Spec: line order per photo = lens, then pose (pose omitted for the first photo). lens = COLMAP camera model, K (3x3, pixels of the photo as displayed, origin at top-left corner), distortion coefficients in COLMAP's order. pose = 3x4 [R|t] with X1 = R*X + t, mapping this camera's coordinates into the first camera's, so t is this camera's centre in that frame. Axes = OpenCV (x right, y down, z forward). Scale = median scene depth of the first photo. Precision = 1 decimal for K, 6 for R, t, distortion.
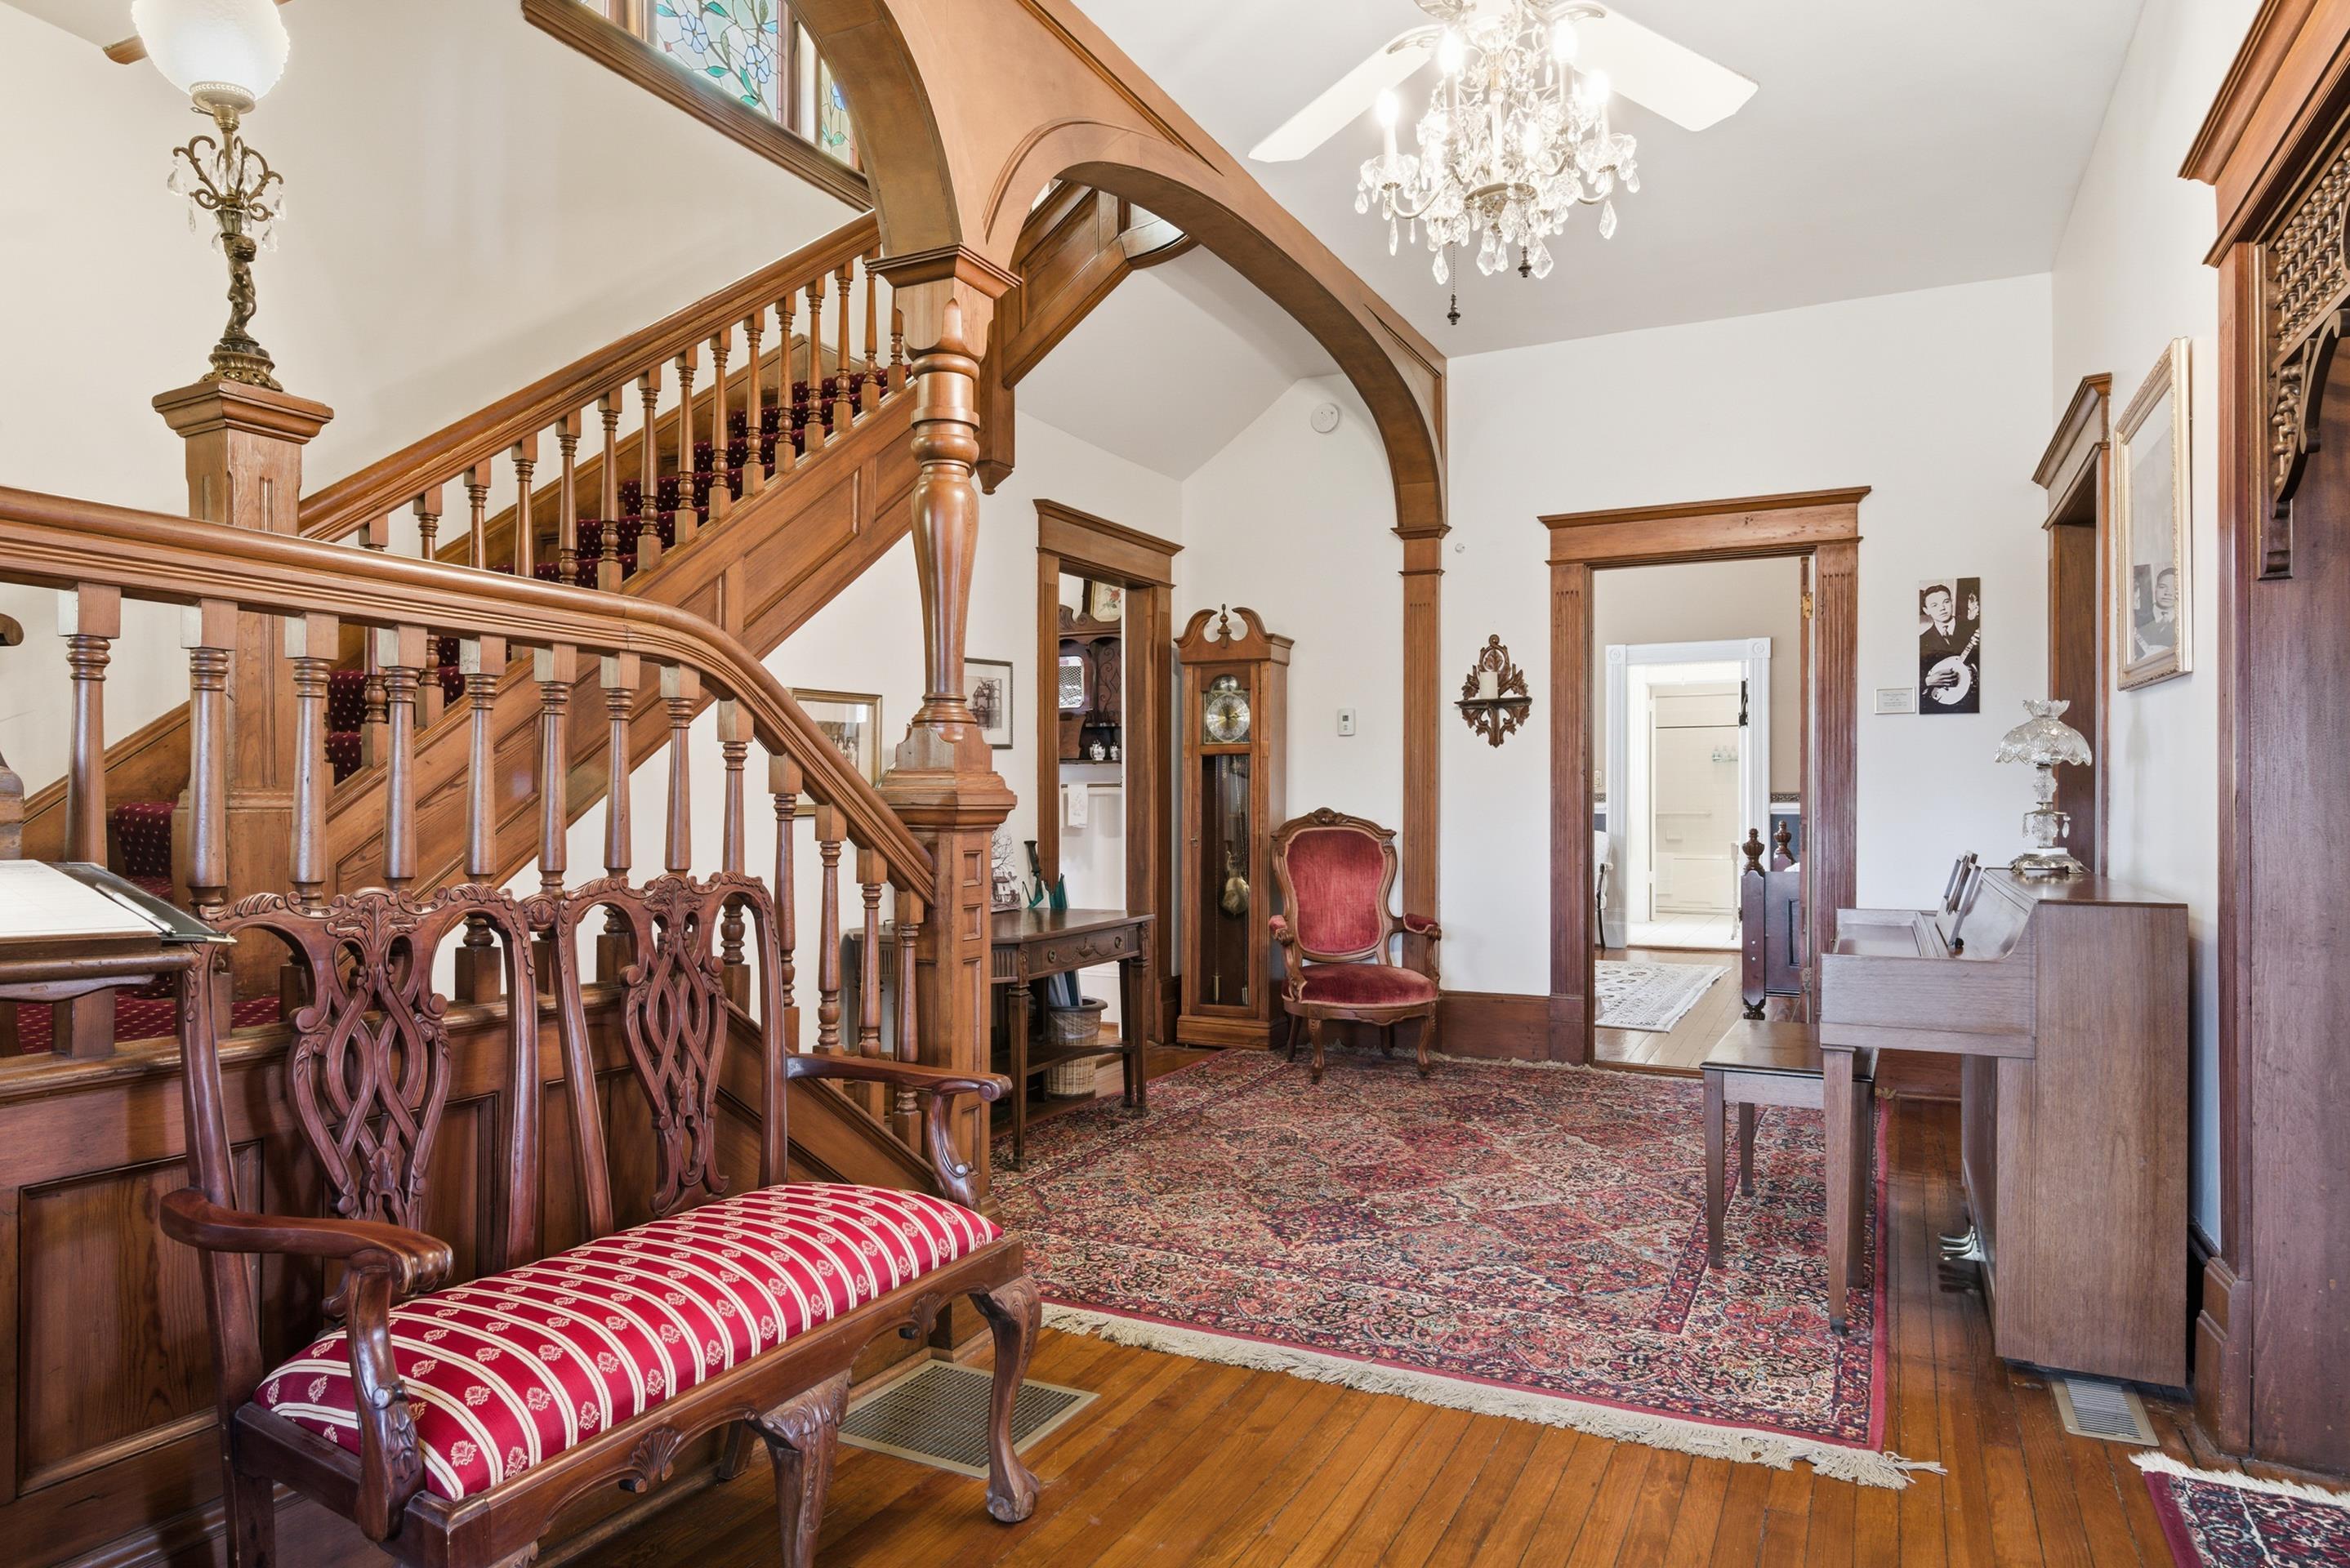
lens RADIAL K [[1403.3, 0, 1175.6], [0, 1403.3, 783.1], [0, 0, 1]] dist [0.000771, -0.000085]
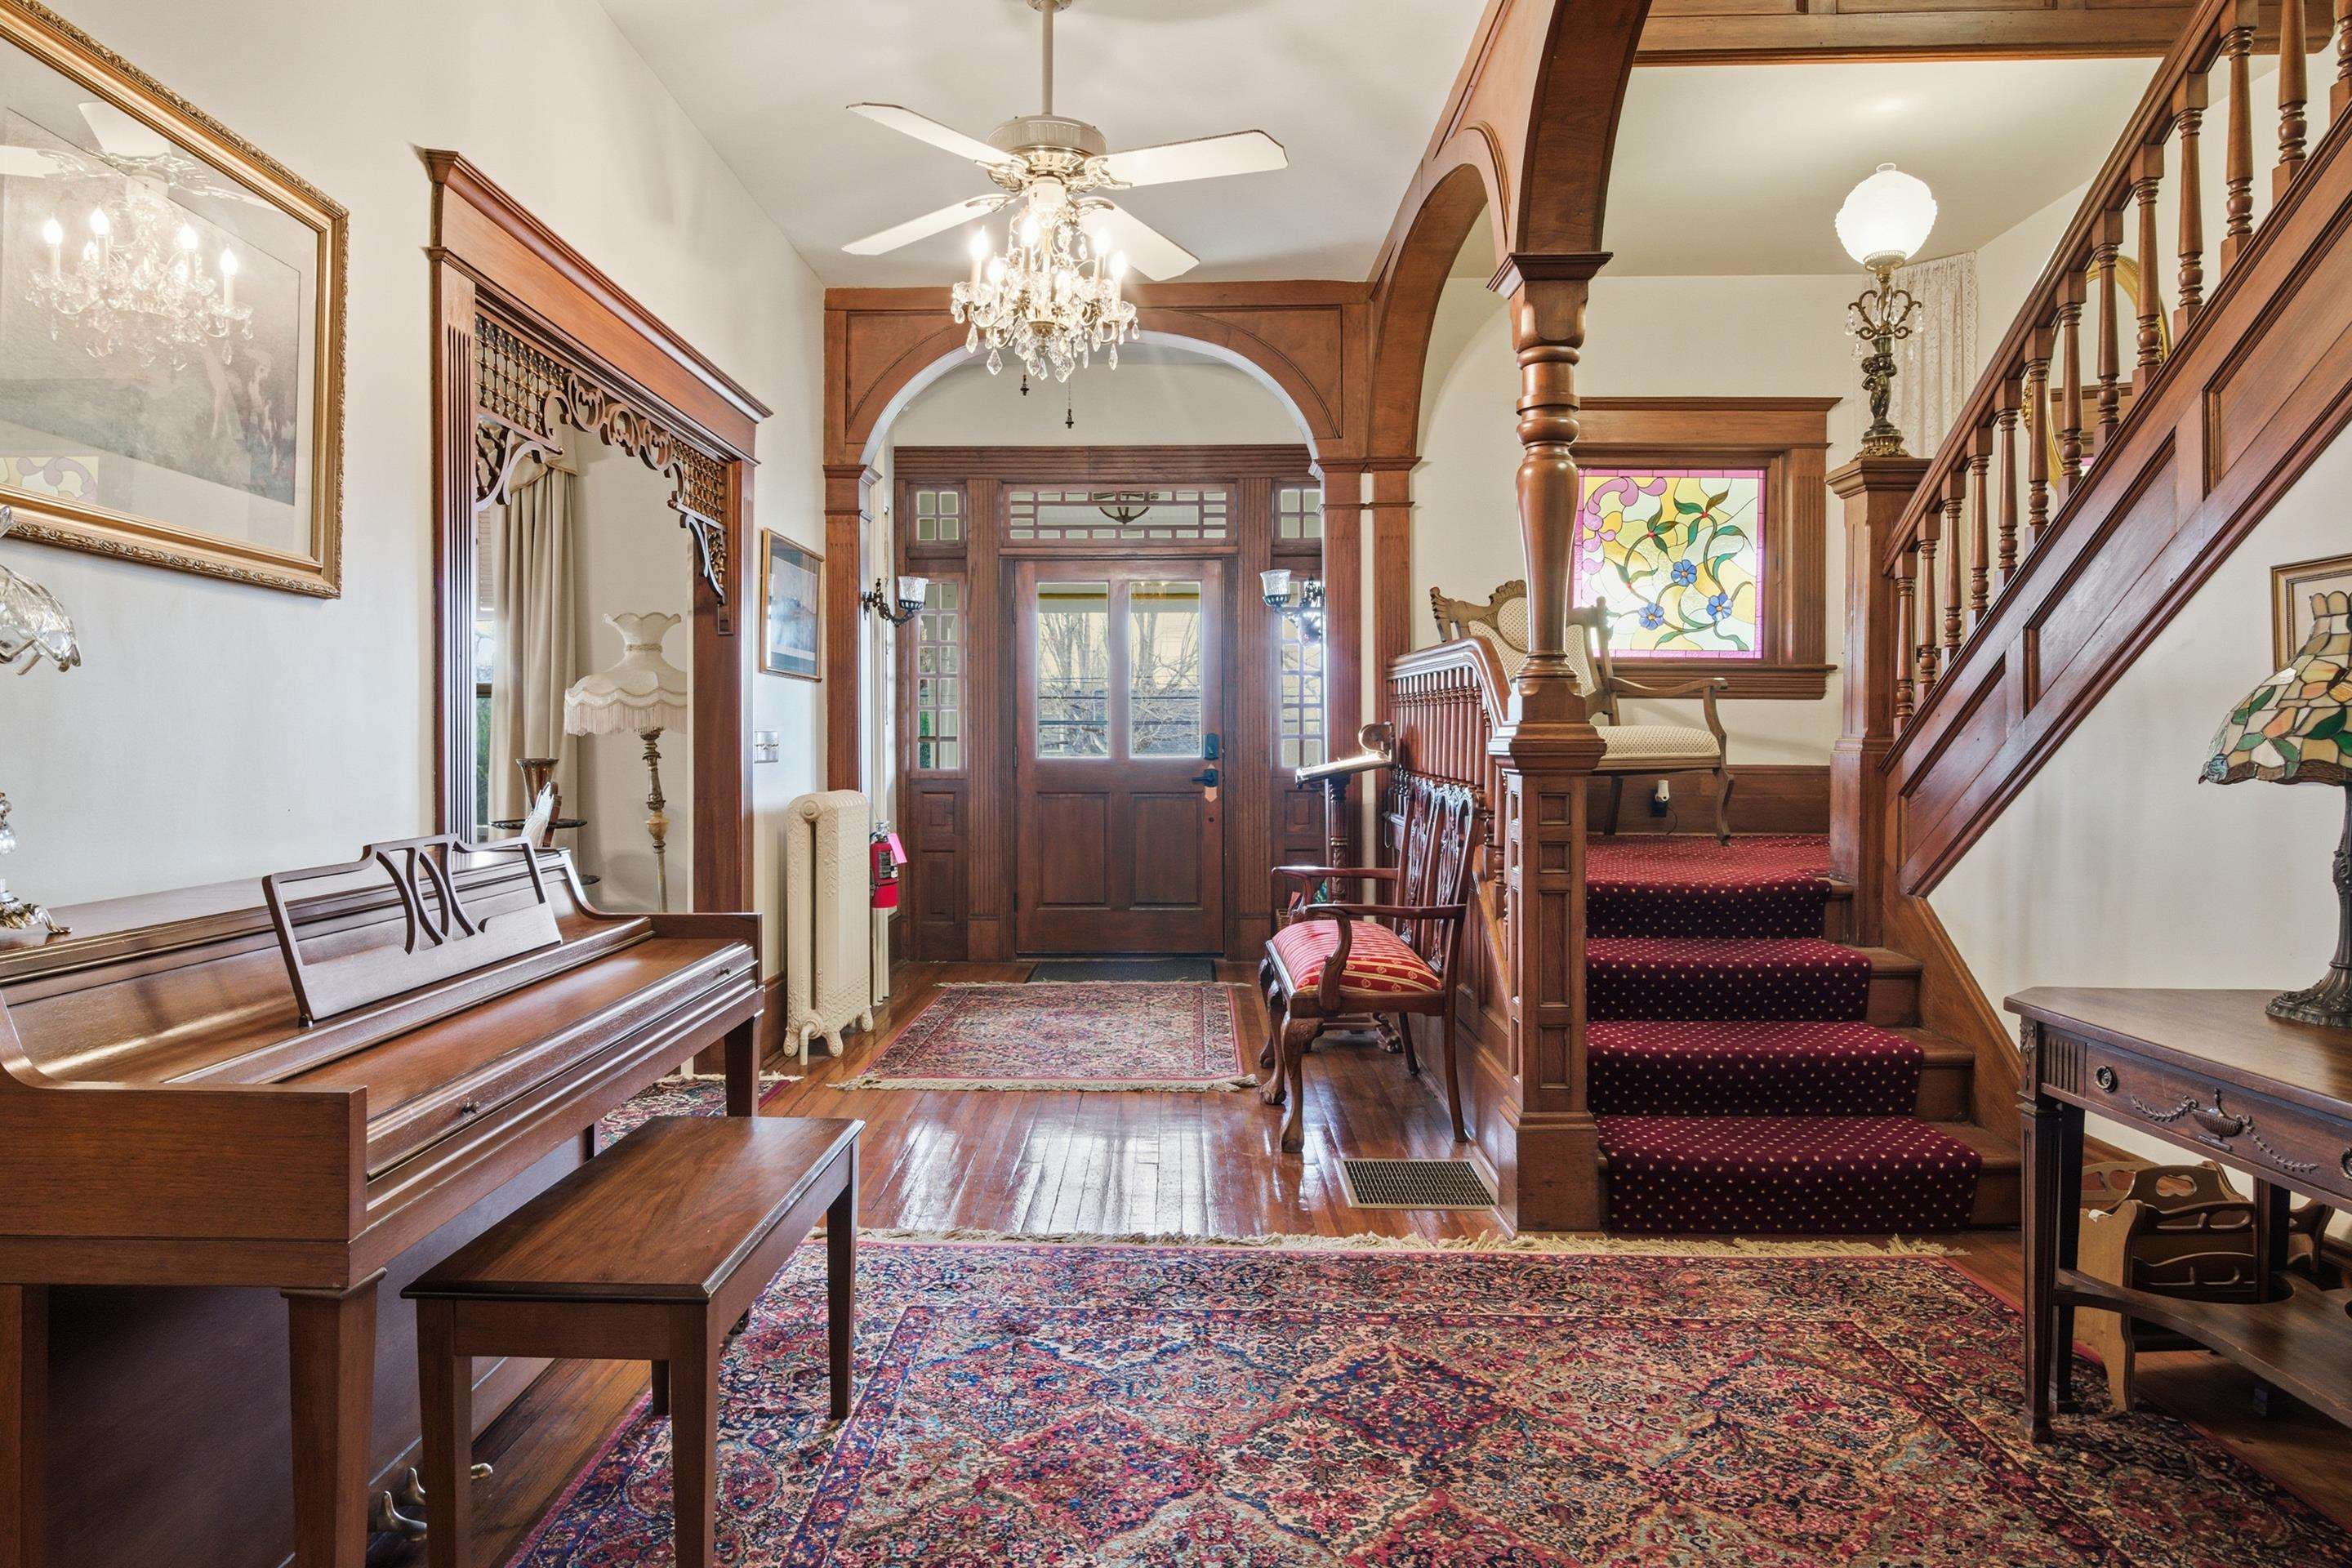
lens RADIAL K [[1404.6, 0, 1171.6], [0, 1404.6, 765.3], [0, 0, 1]] dist [0.000771, -0.000085]
pose [[-0.894130, 0.006699, -0.447756, 0.514504], [0.003213, 0.999958, 0.008546, 0.011688], [0.447795, 0.006203, -0.894115, 1.594039]]
